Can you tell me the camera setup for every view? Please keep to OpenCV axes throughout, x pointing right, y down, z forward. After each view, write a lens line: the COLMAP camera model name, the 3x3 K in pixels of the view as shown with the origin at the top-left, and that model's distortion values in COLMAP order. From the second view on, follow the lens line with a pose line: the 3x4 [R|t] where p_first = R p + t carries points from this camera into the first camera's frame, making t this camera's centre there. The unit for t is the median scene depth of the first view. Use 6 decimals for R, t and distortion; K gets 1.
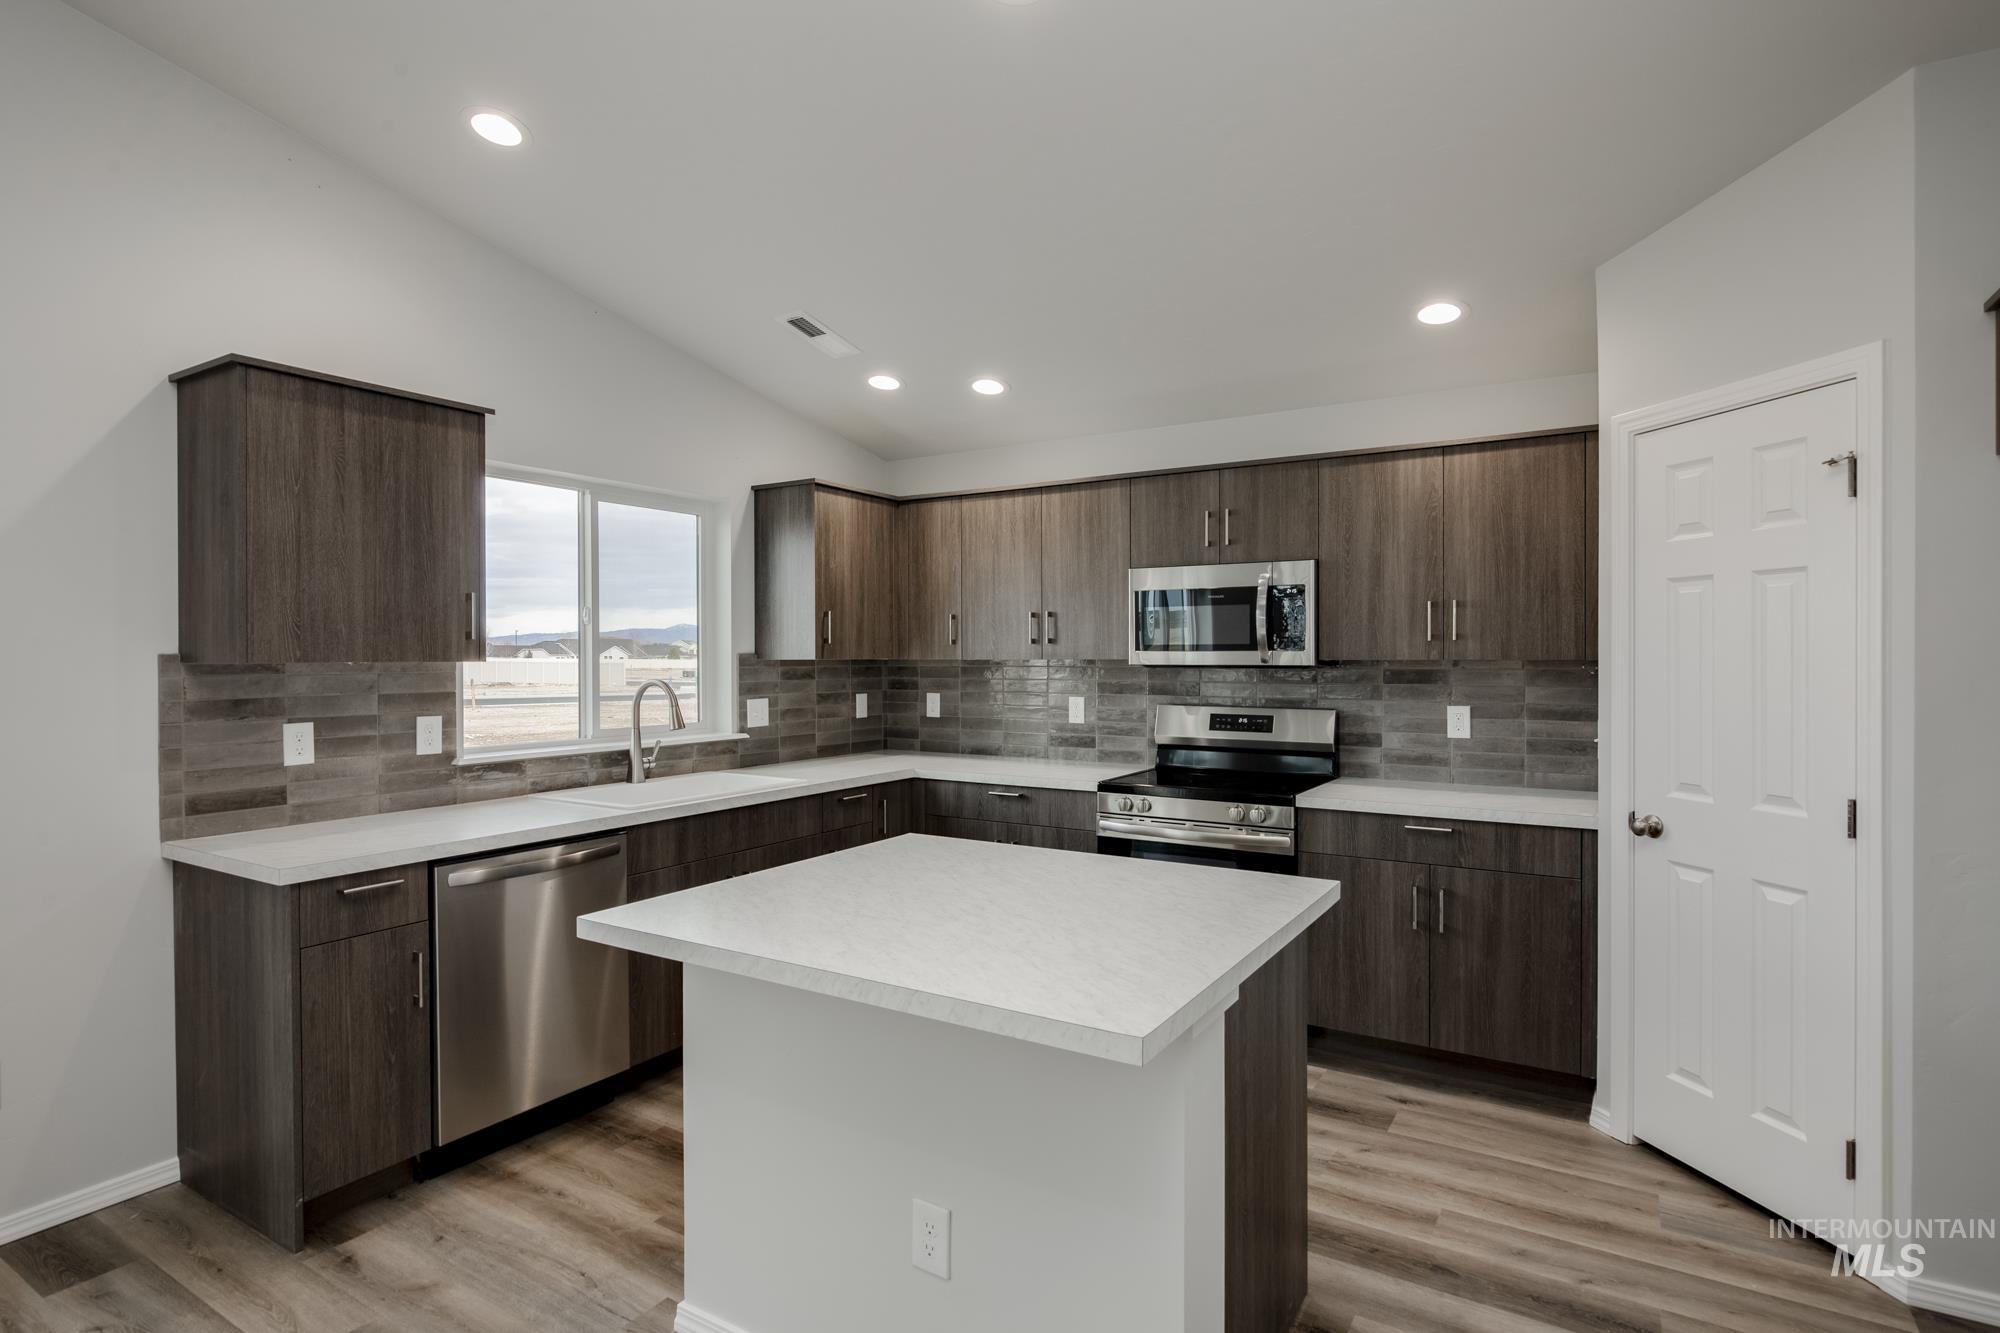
lens RADIAL K [[1013.7, 0, 987.6], [0, 1013.7, 659.8], [0, 0, 1]] dist [0.000429, 0.000028]
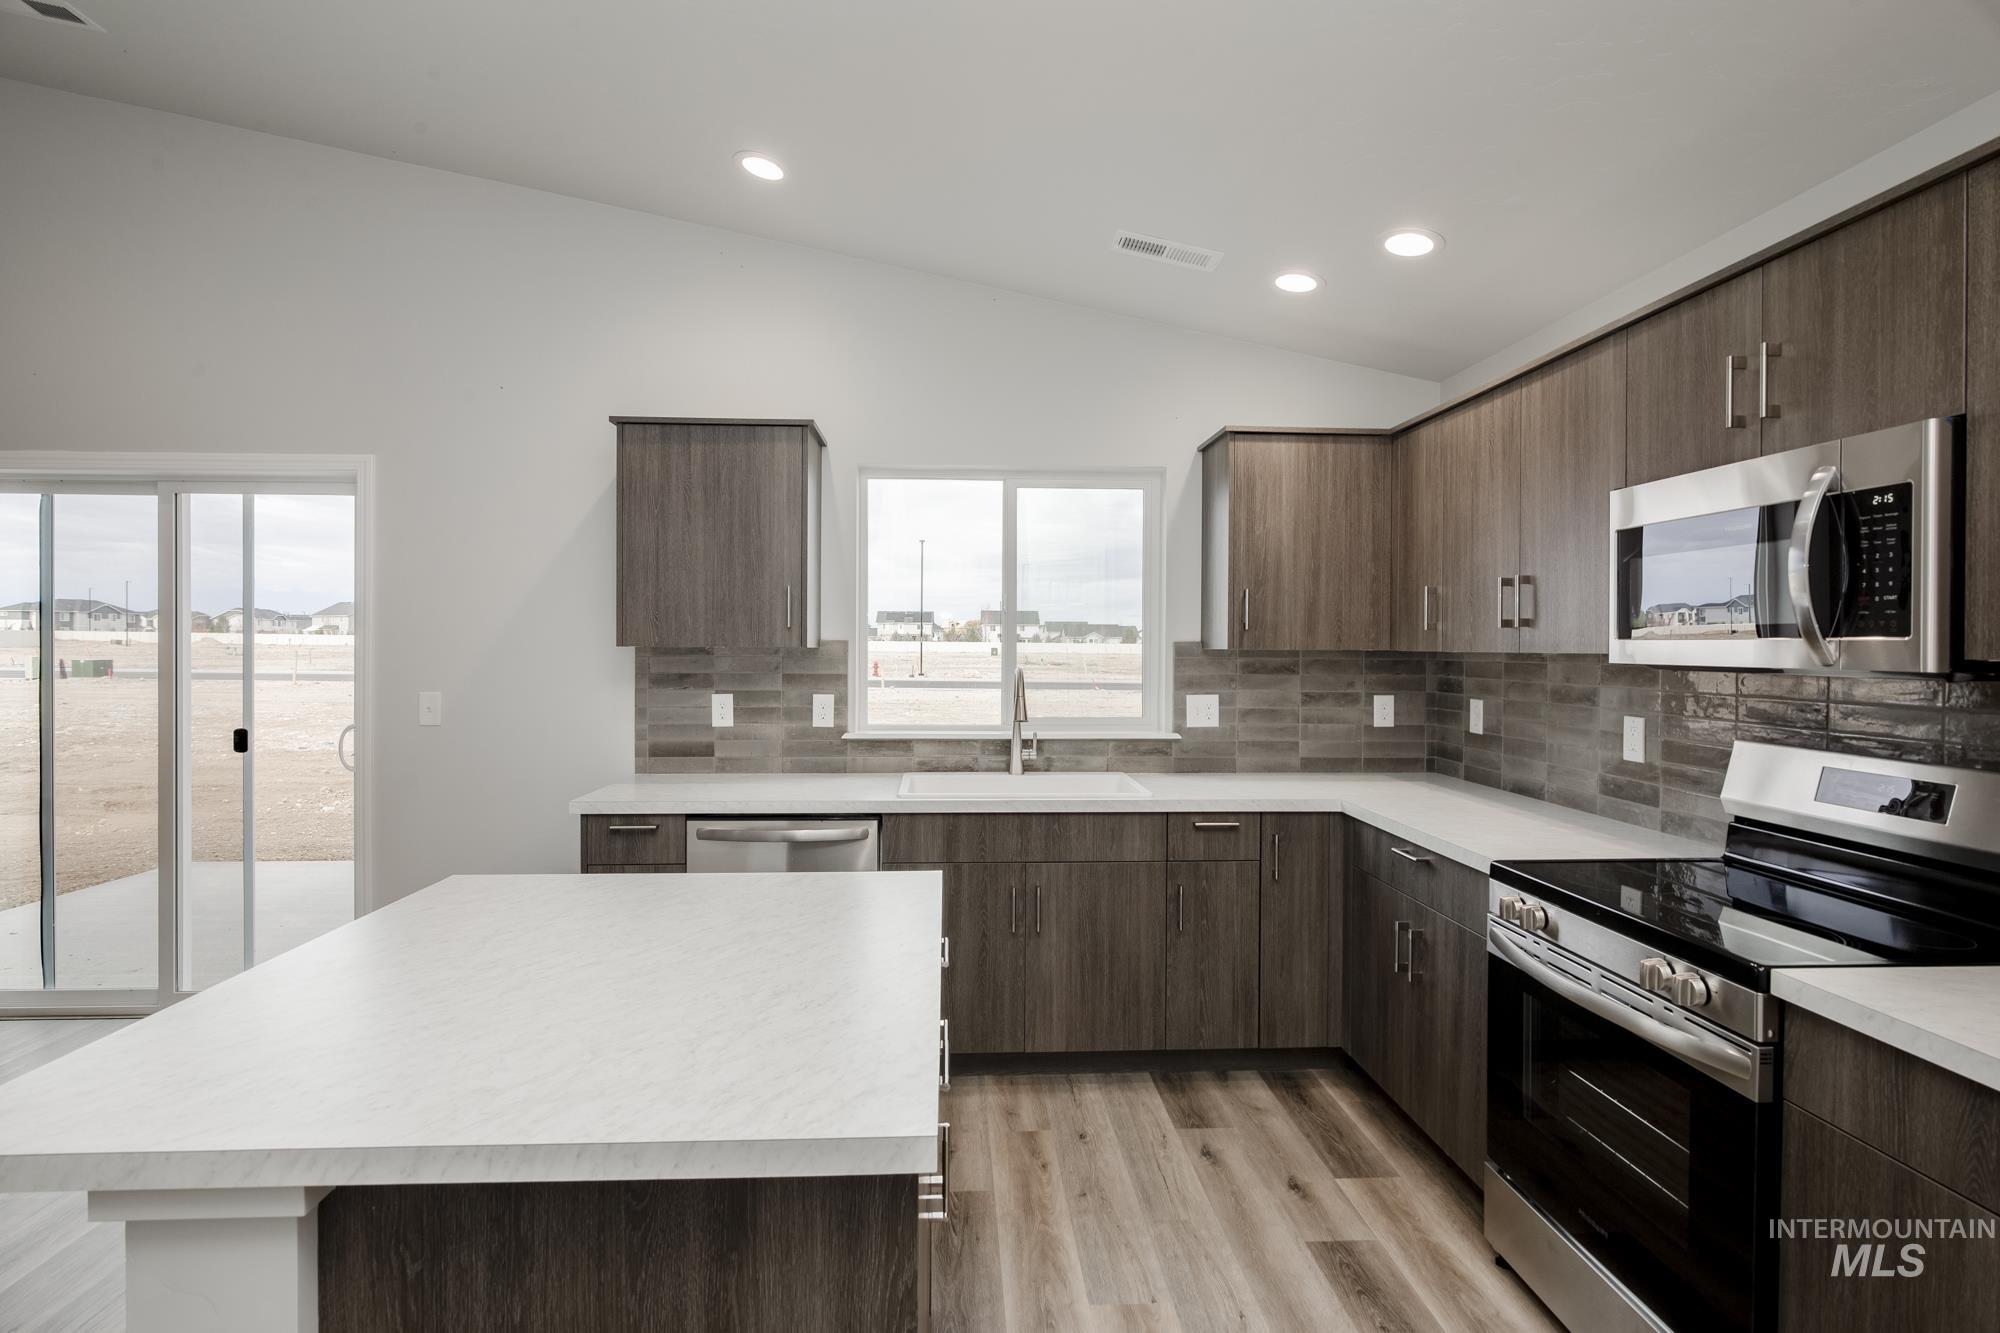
lens RADIAL K [[990.8, 0, 989.9], [0, 990.8, 654.3], [0, 0, 1]] dist [0.001077, 0.000327]
pose [[0.574440, 0.013482, -0.818436, 0.405547], [-0.009816, 0.999906, 0.009581, -0.002151], [0.818488, 0.002531, 0.574518, 0.423810]]
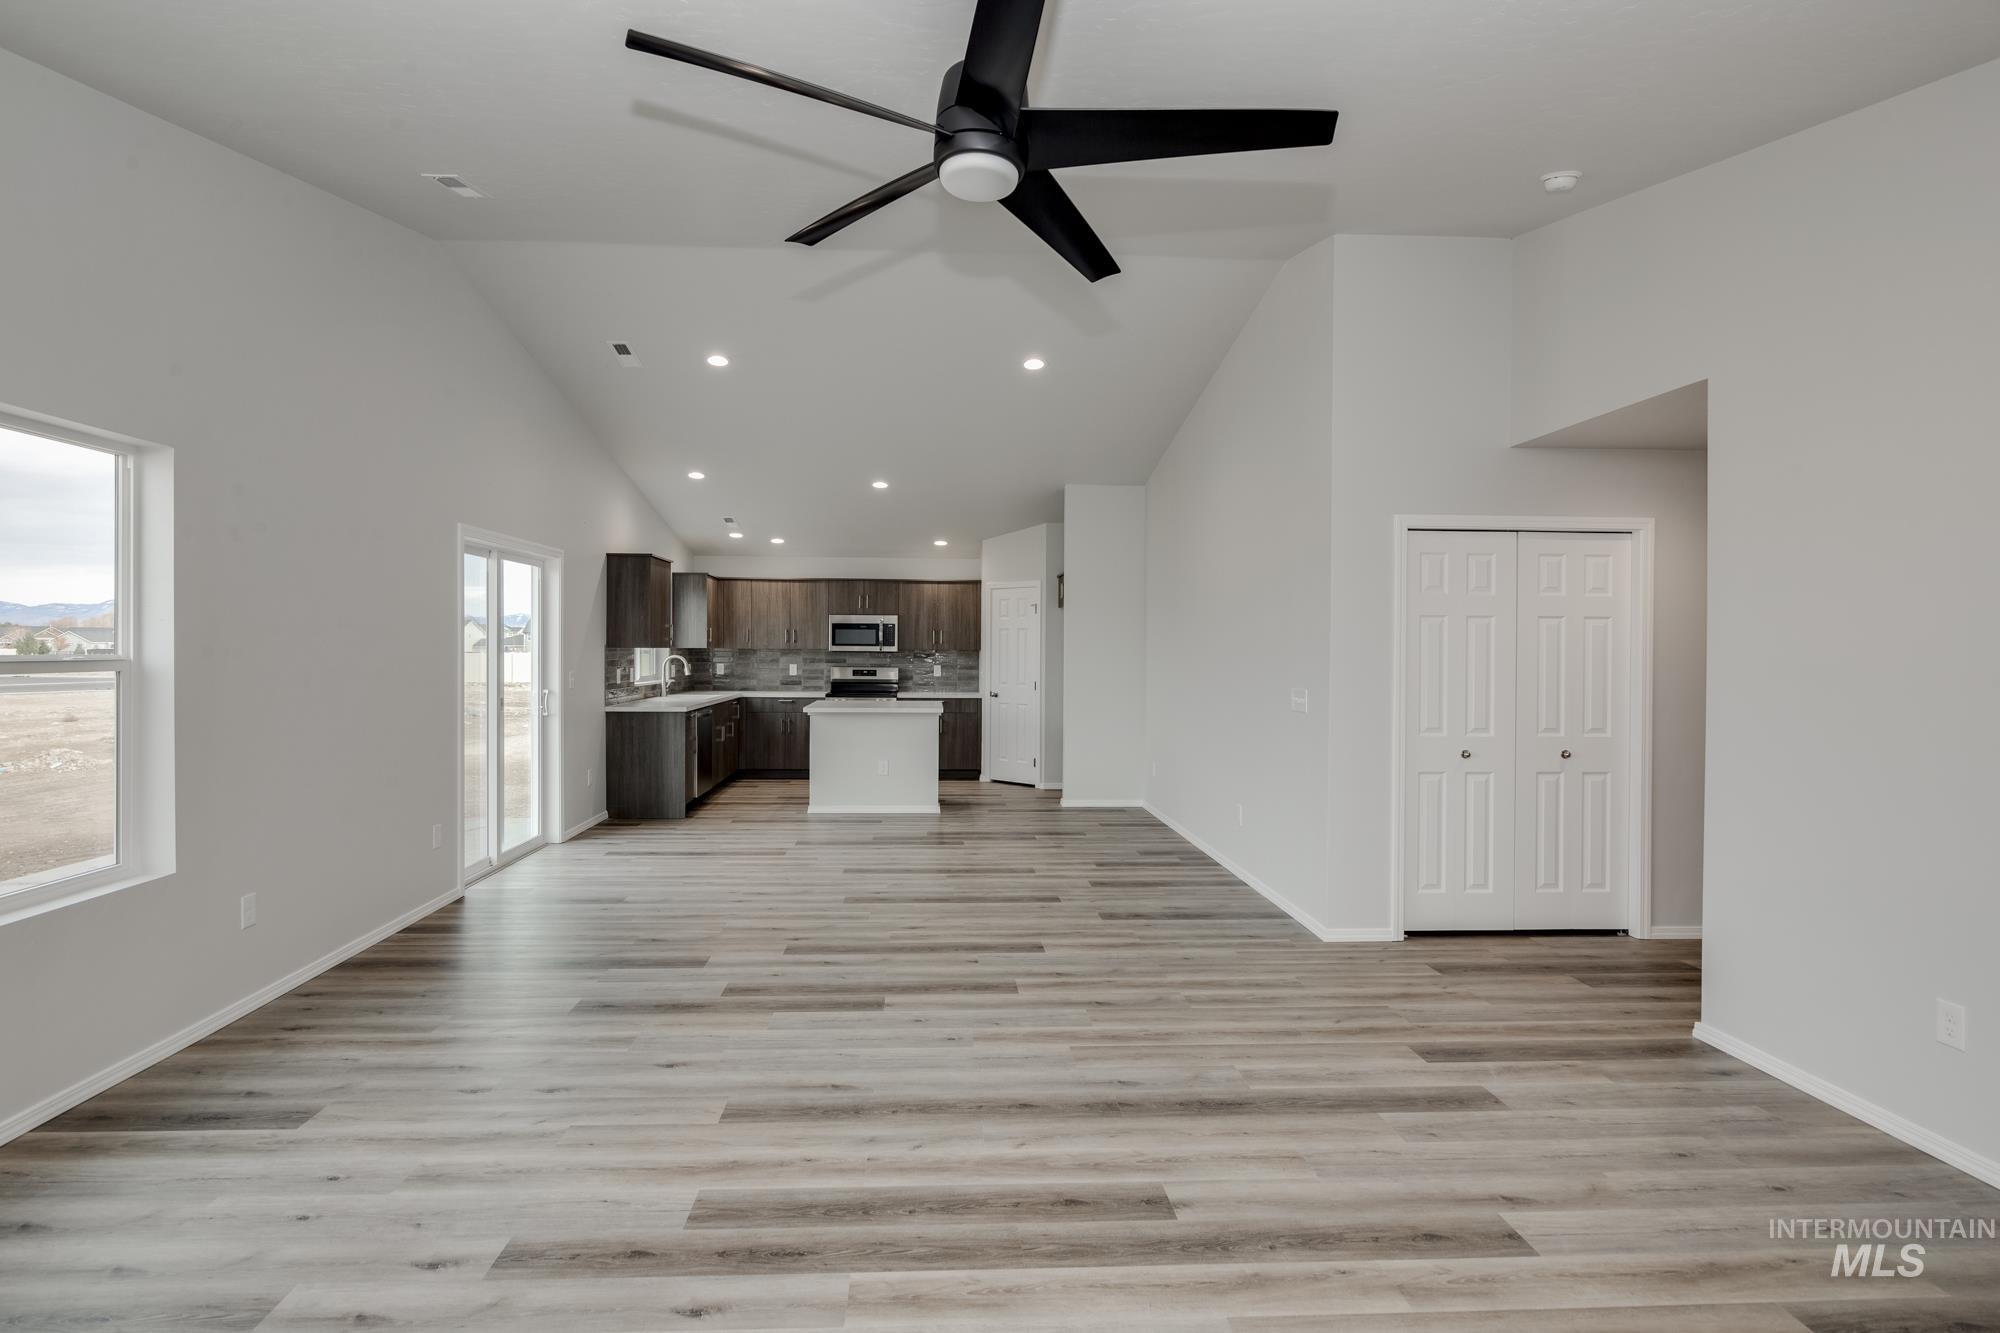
lens RADIAL K [[1013.7, 0, 987.6], [0, 1013.7, 659.8], [0, 0, 1]] dist [0.000429, 0.000028]
pose [[0.811095, -0.000131, 0.584914, -1.126795], [-0.005326, 0.999957, 0.007608, 0.005813], [-0.584890, -0.009286, 0.811060, -1.459130]]
